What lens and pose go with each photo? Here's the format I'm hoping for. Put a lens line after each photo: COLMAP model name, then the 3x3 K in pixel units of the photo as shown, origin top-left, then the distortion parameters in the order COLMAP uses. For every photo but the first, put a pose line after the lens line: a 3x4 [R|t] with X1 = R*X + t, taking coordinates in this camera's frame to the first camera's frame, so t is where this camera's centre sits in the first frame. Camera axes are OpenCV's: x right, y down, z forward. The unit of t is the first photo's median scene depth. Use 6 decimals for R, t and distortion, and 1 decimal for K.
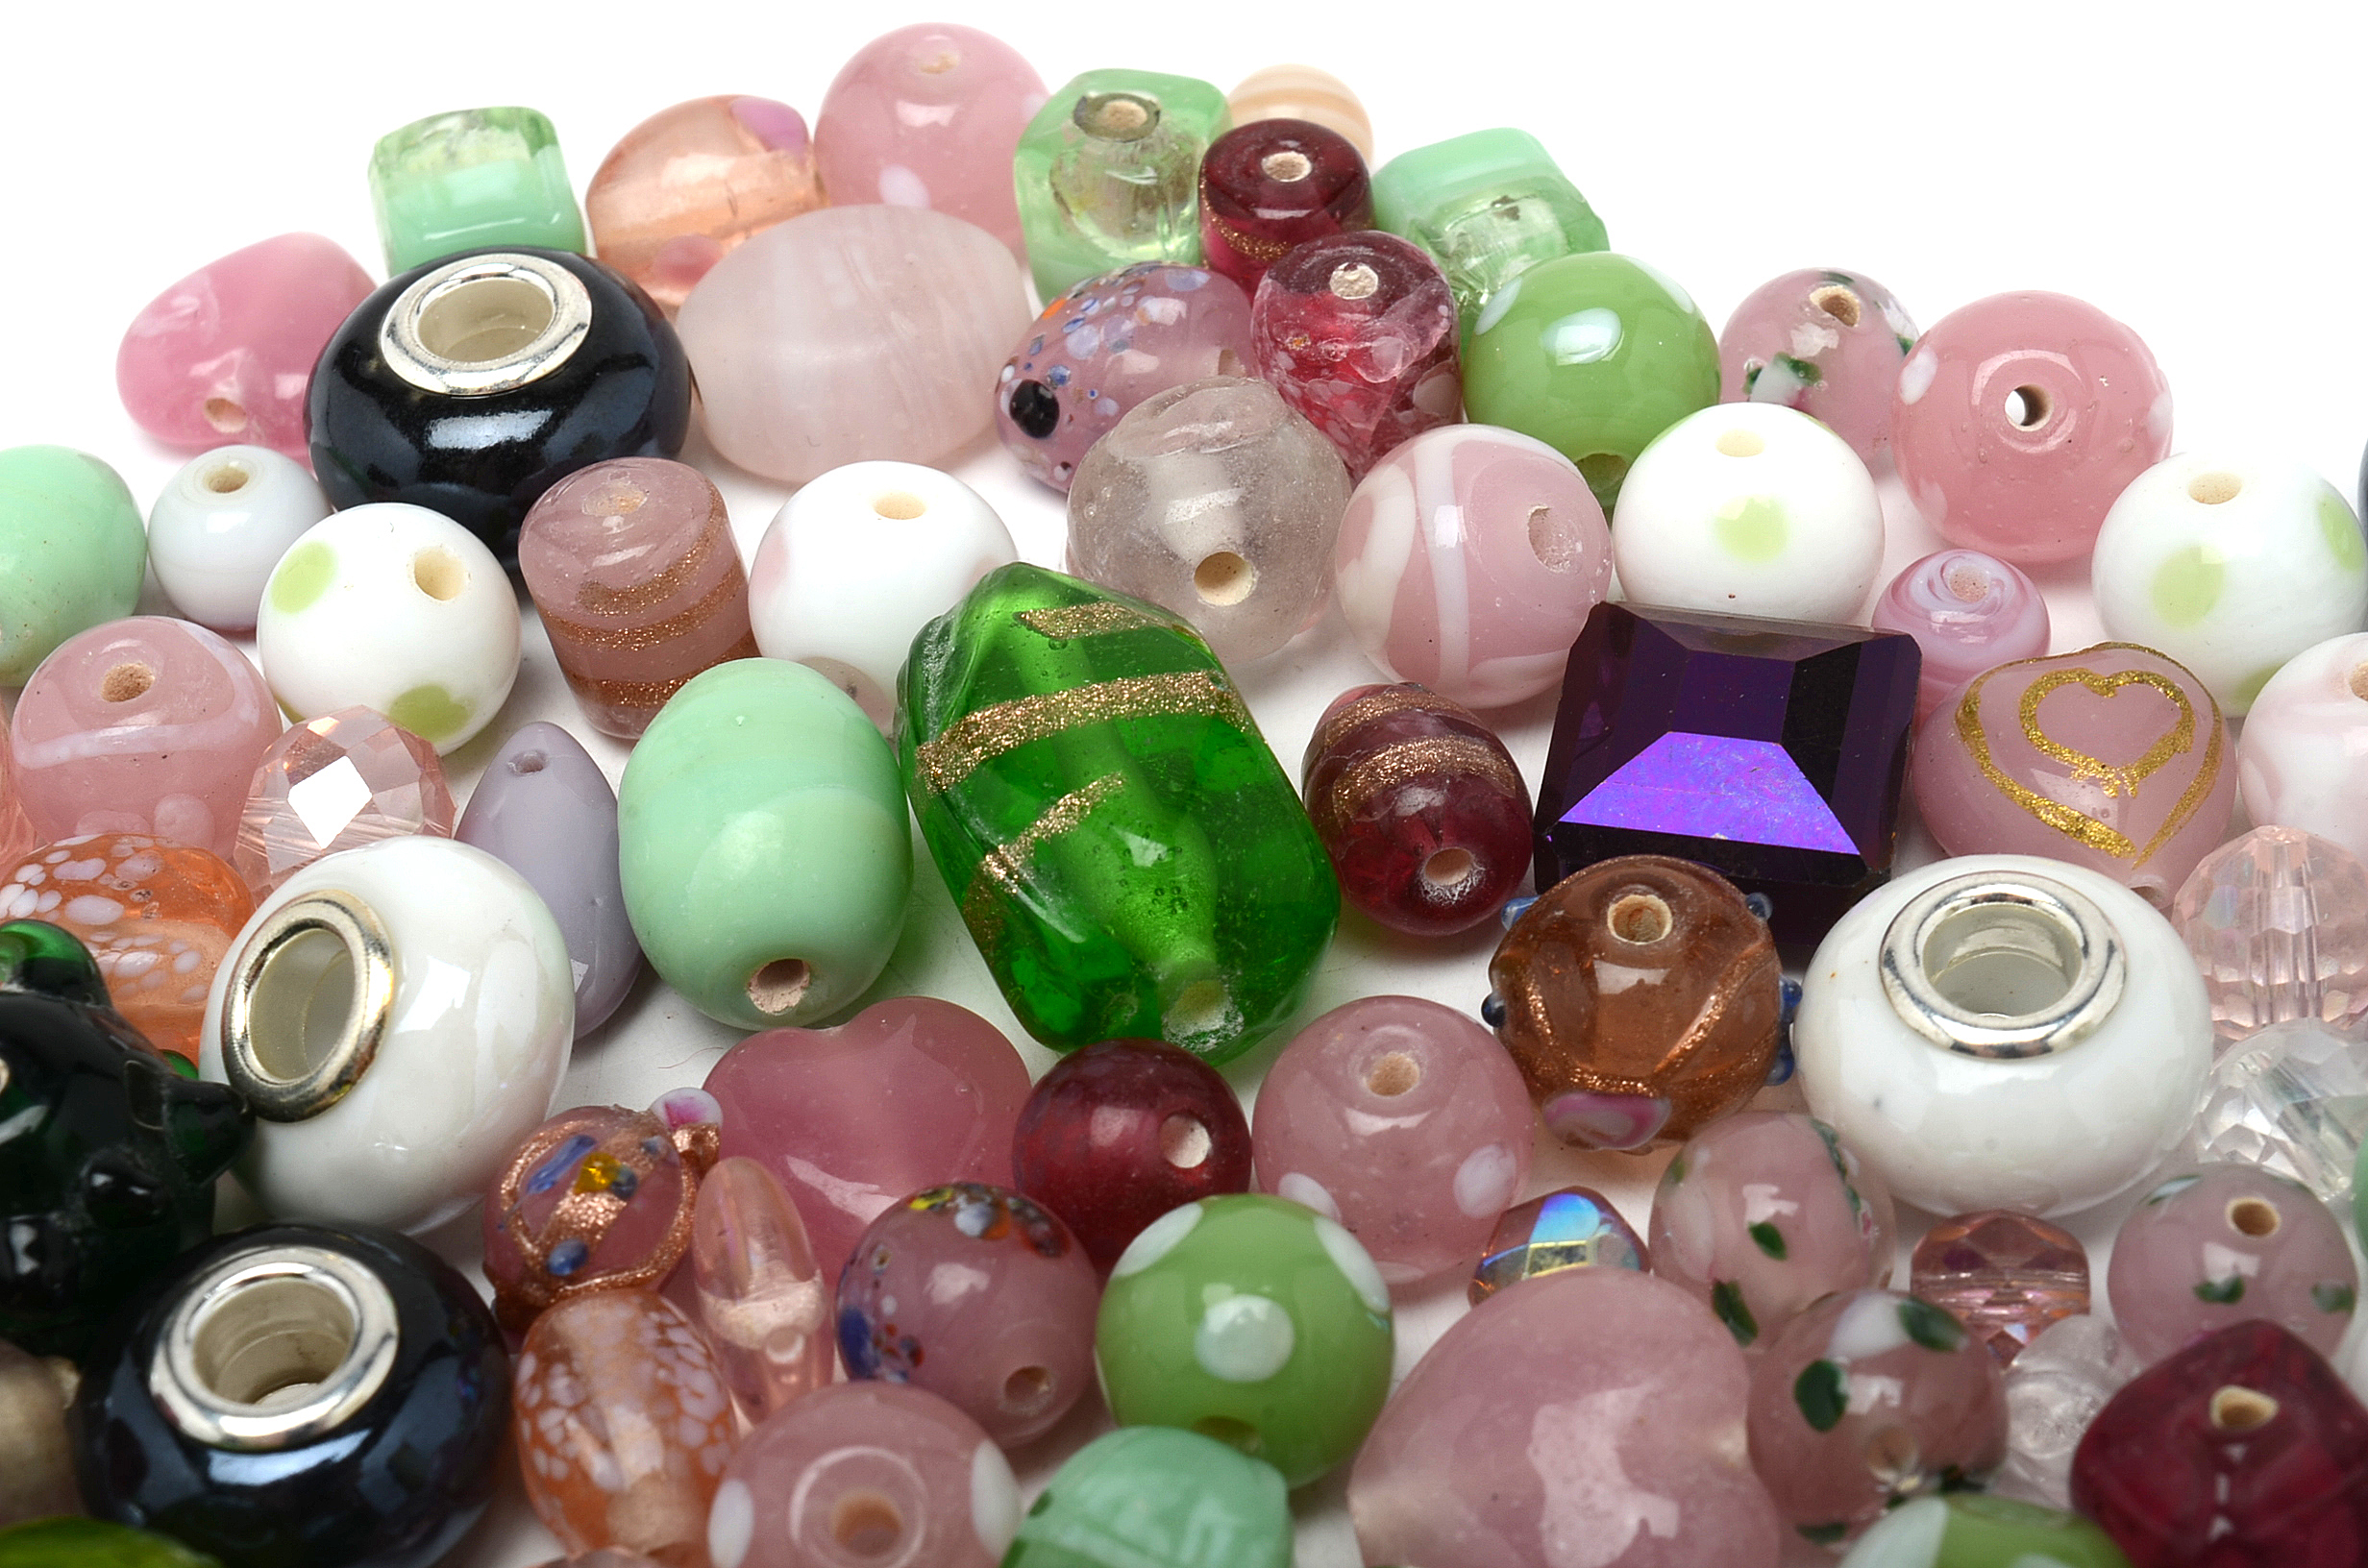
lens RADIAL K [[5267.5, 0, 1184.0], [0, 5267.5, 784.0], [0, 0, 1]] dist [-0.006819, -0.036741]
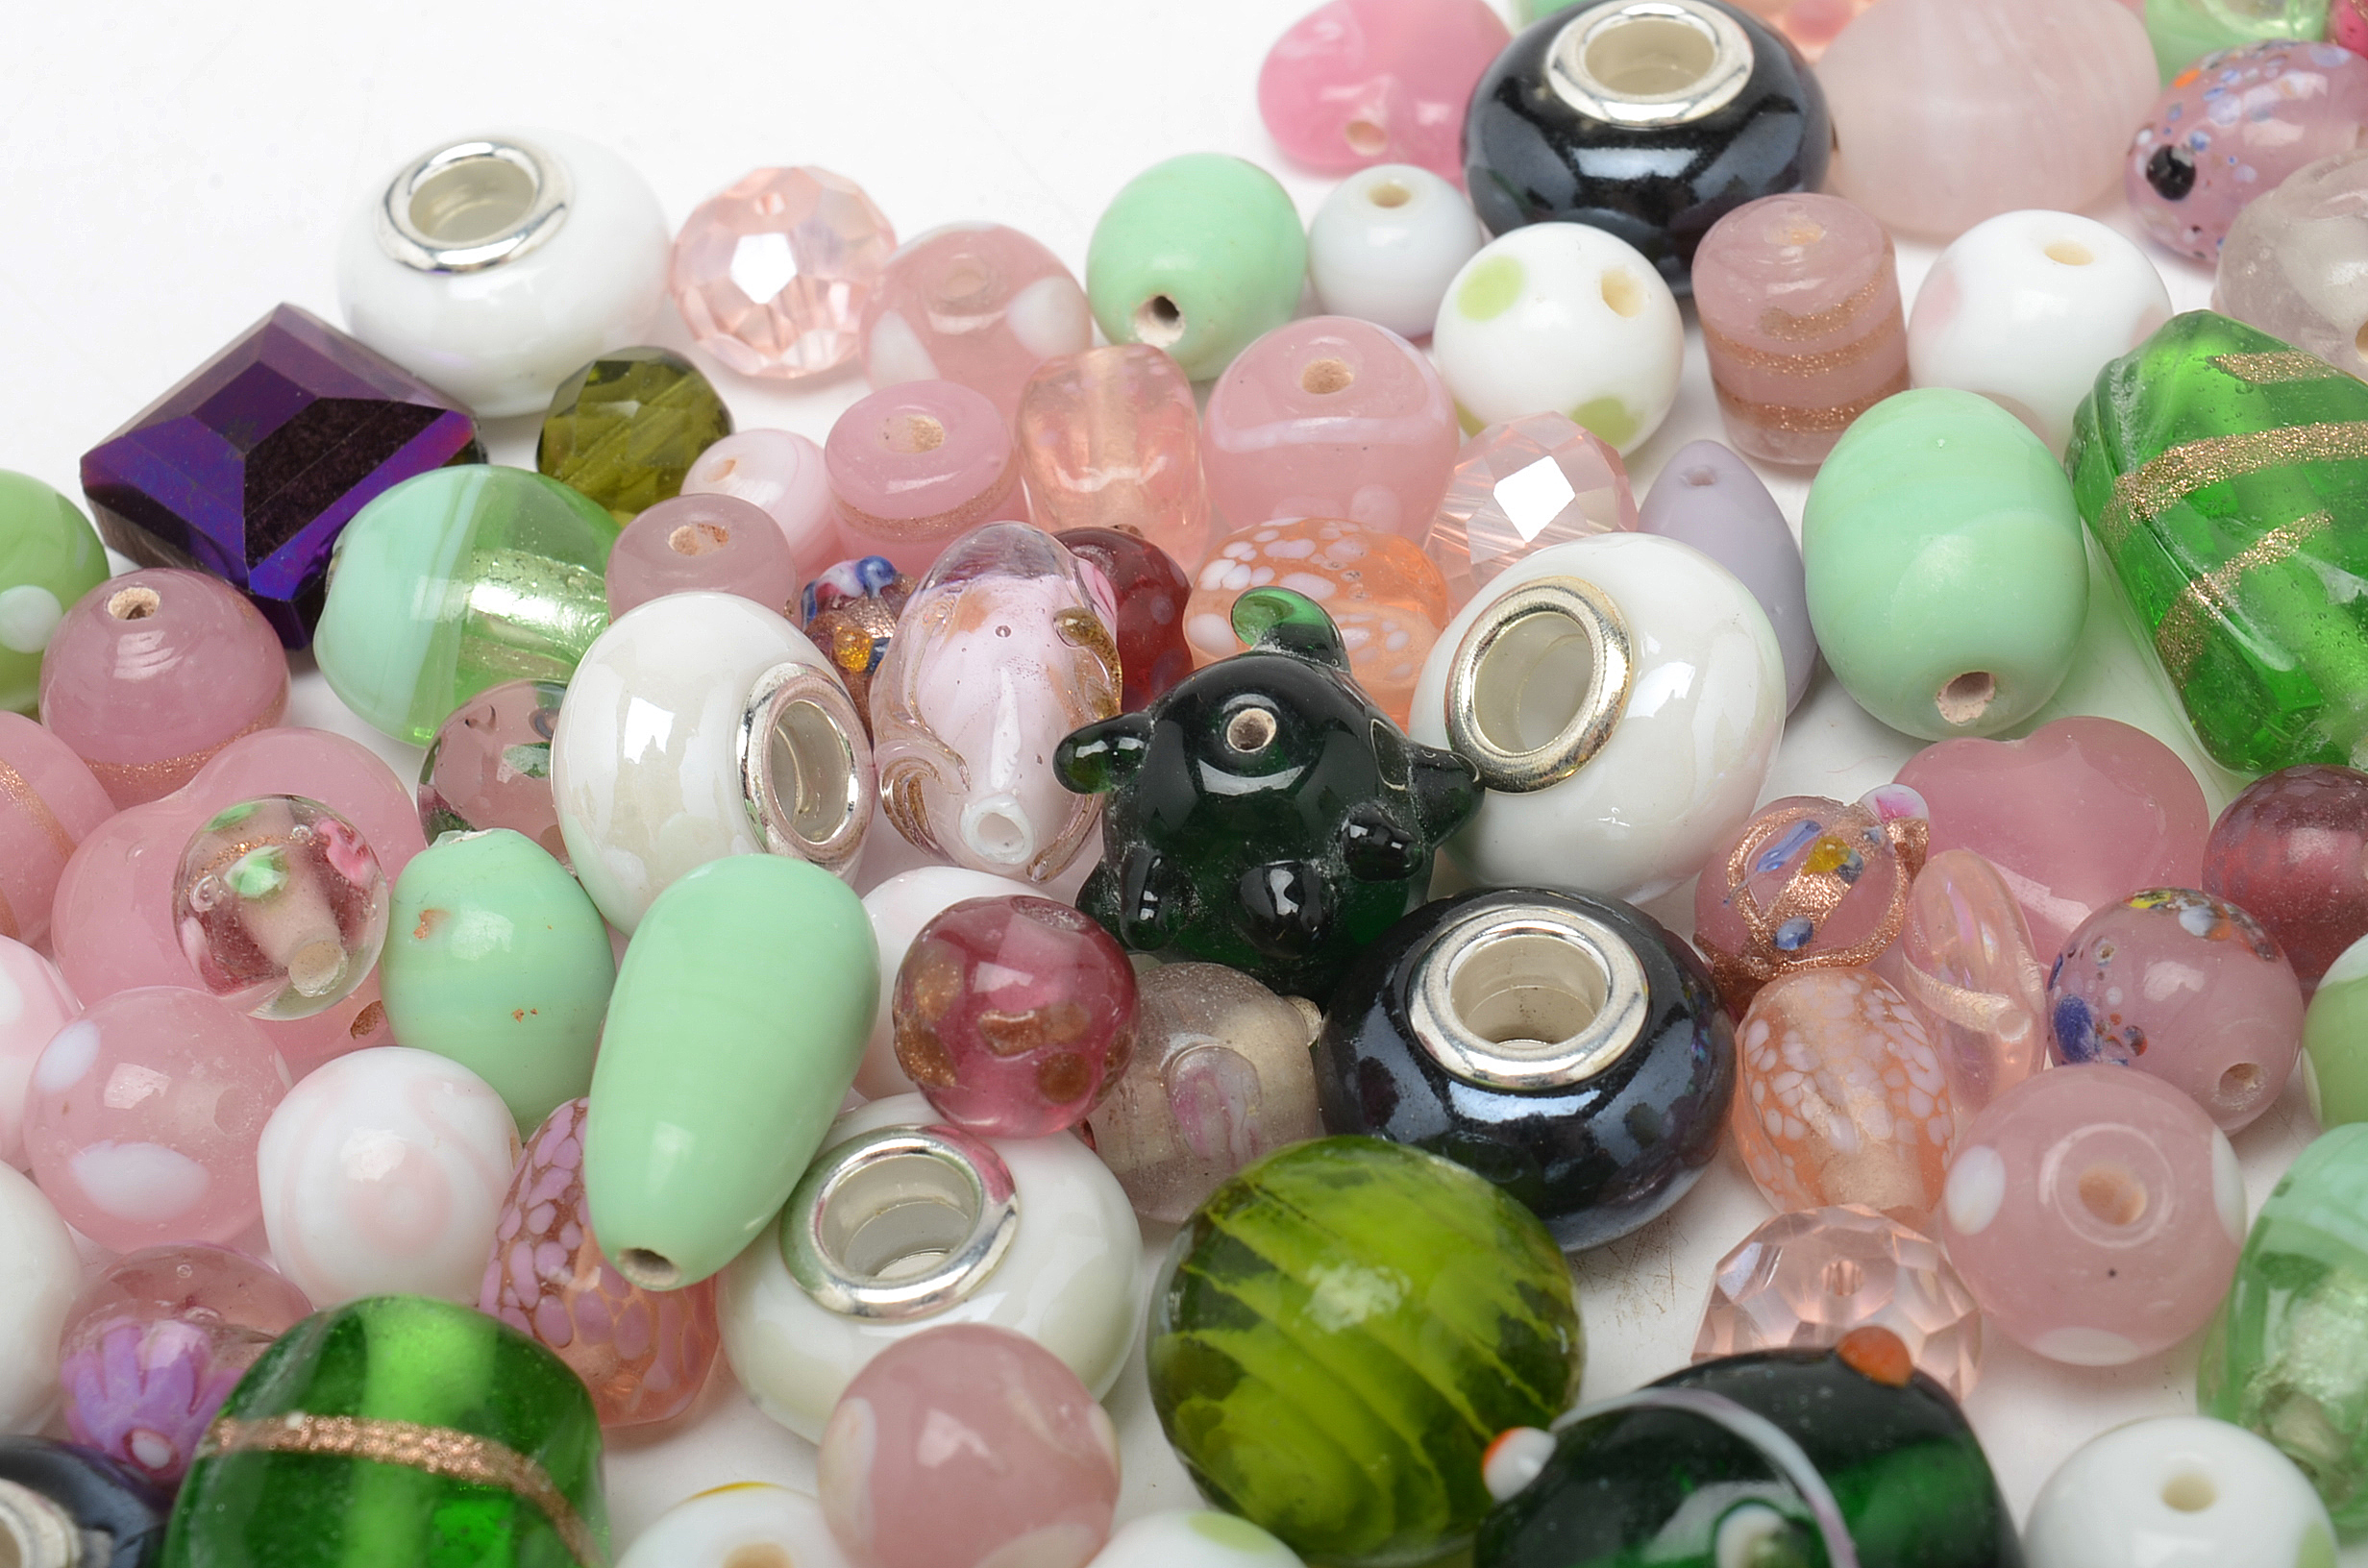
lens RADIAL K [[5267.5, 0, 1184.0], [0, 5267.5, 784.0], [0, 0, 1]] dist [-0.006819, -0.036741]
pose [[0.996537, 0.063533, -0.053642, -0.174867], [-0.062359, 0.997782, 0.023287, 0.040871], [0.055003, -0.019862, 0.998289, -0.055789]]
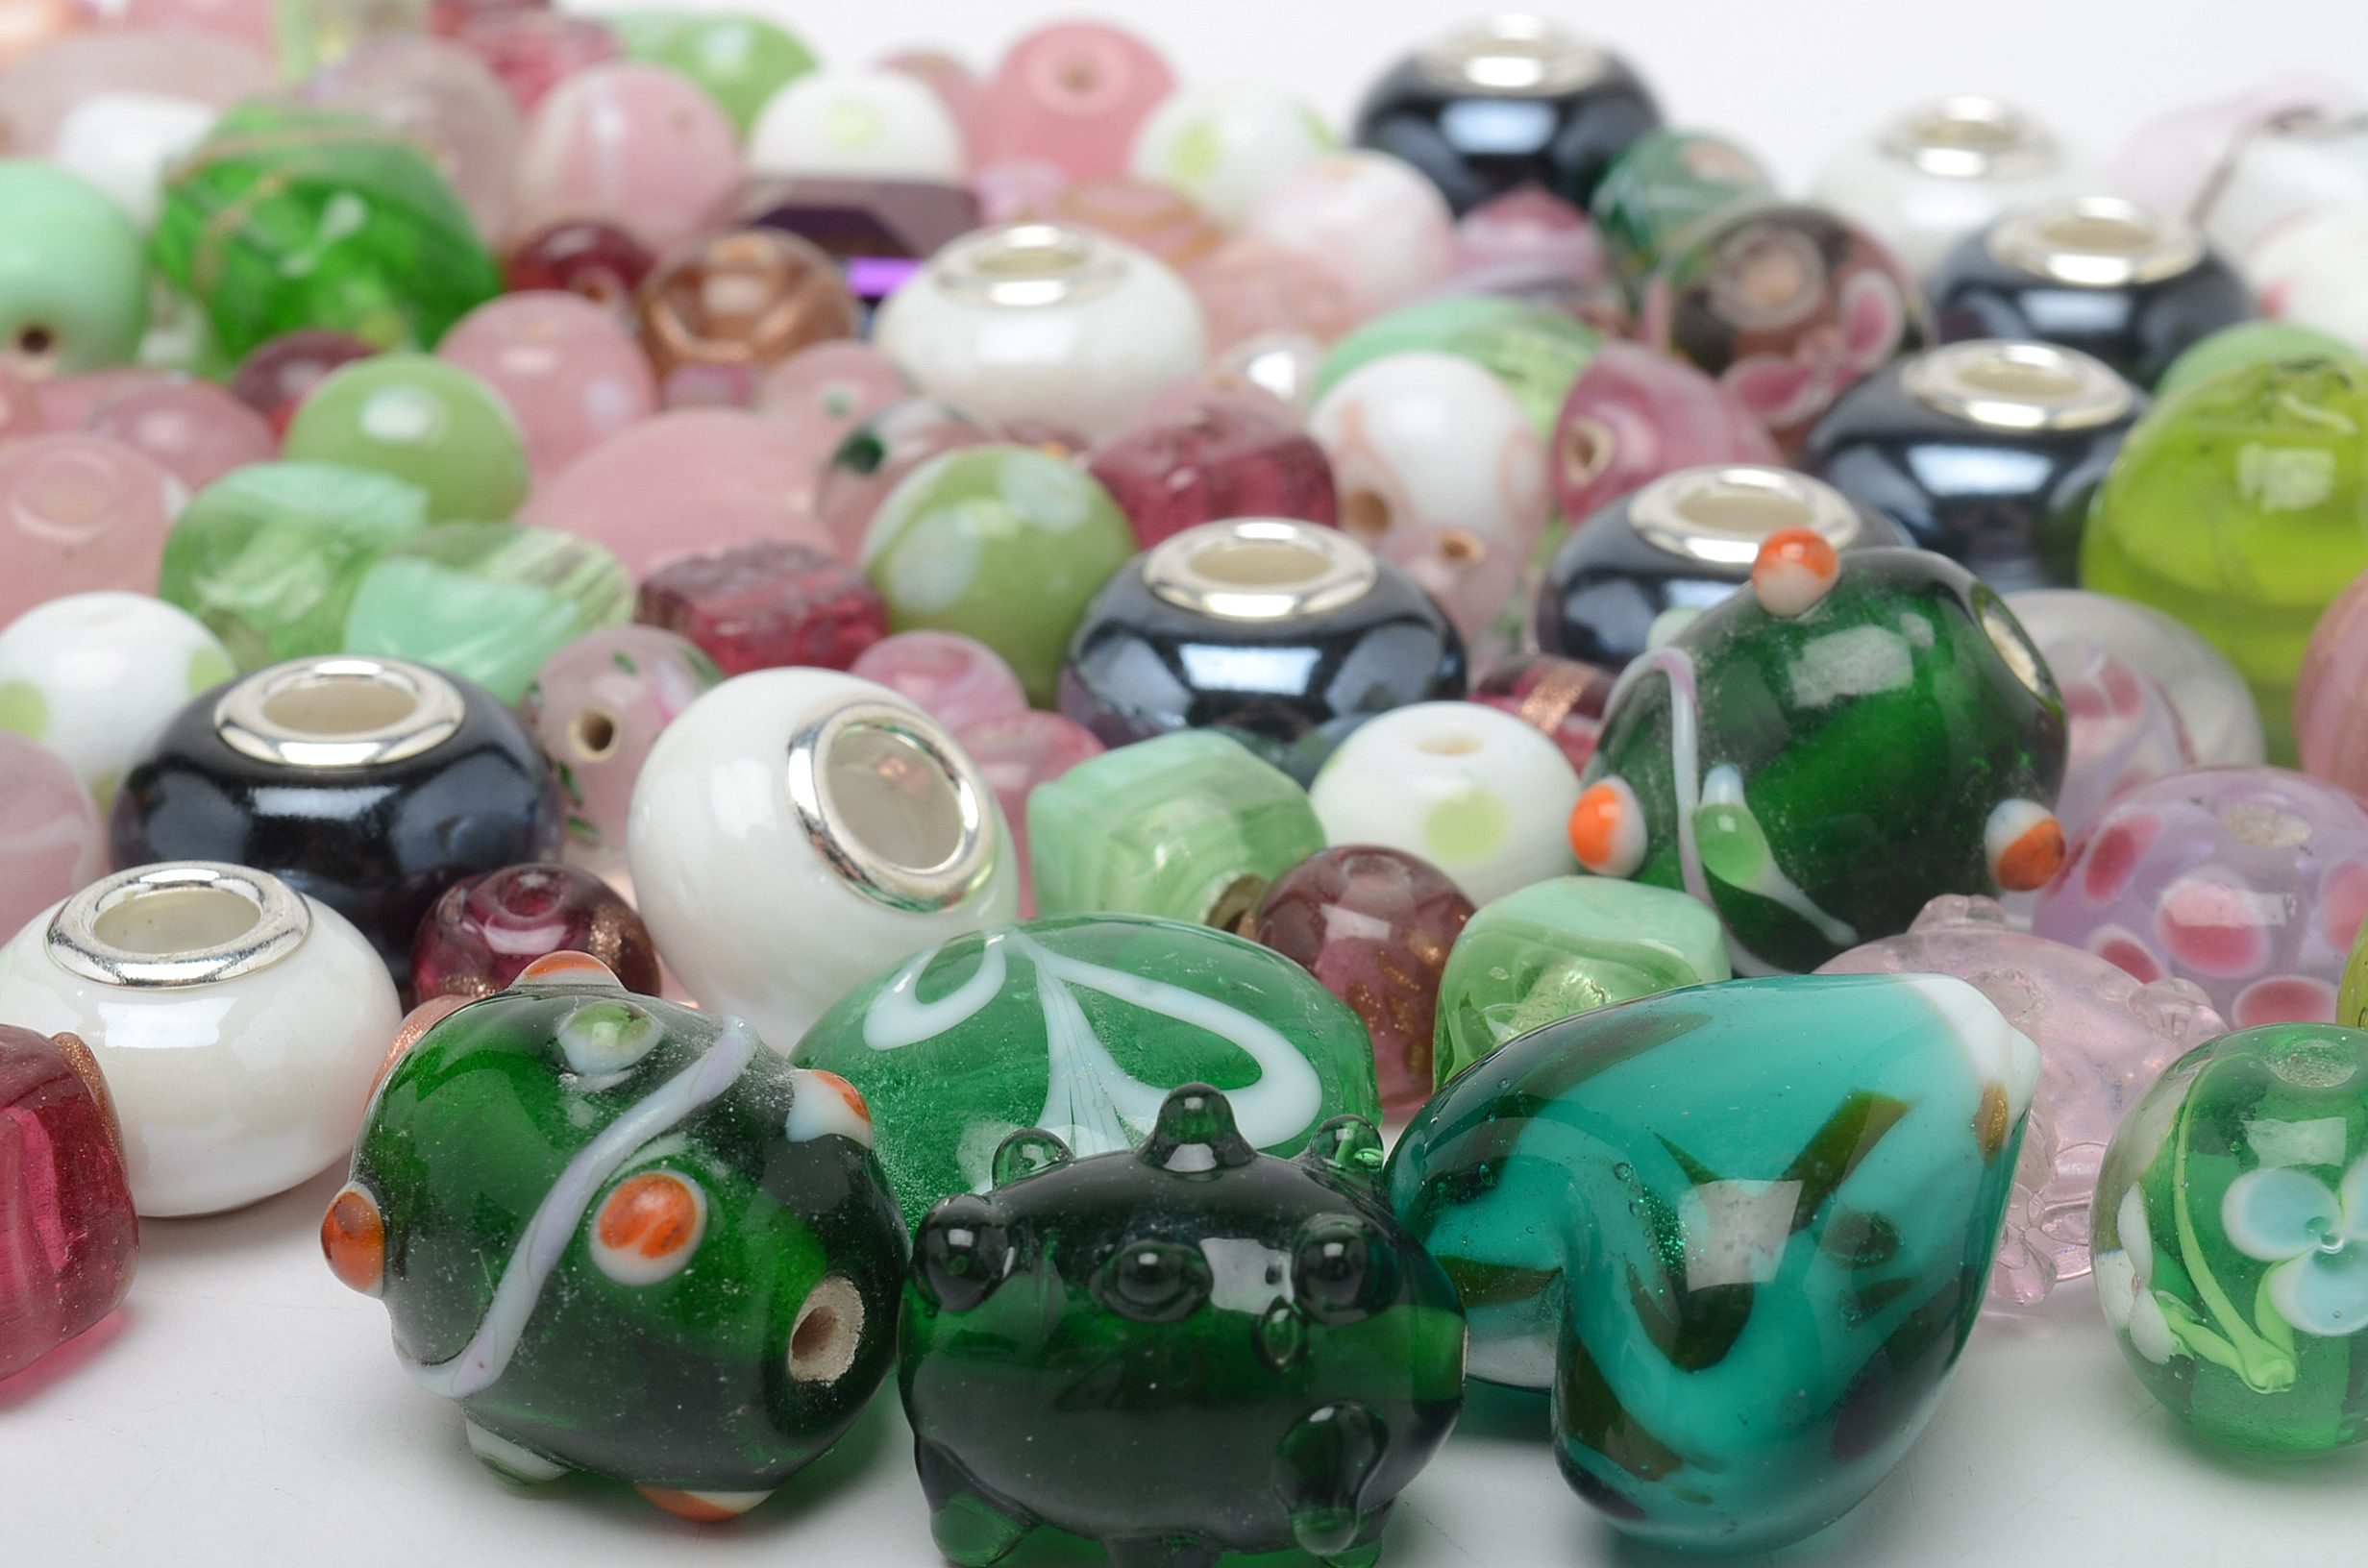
lens RADIAL K [[5267.5, 0, 1184.0], [0, 5267.5, 784.0], [0, 0, 1]] dist [-0.006819, -0.036741]
pose [[0.993040, 0.030976, 0.113631, 0.051045], [0.015435, 0.922246, -0.386295, 0.599080], [-0.116761, 0.385360, 0.915349, -0.094239]]
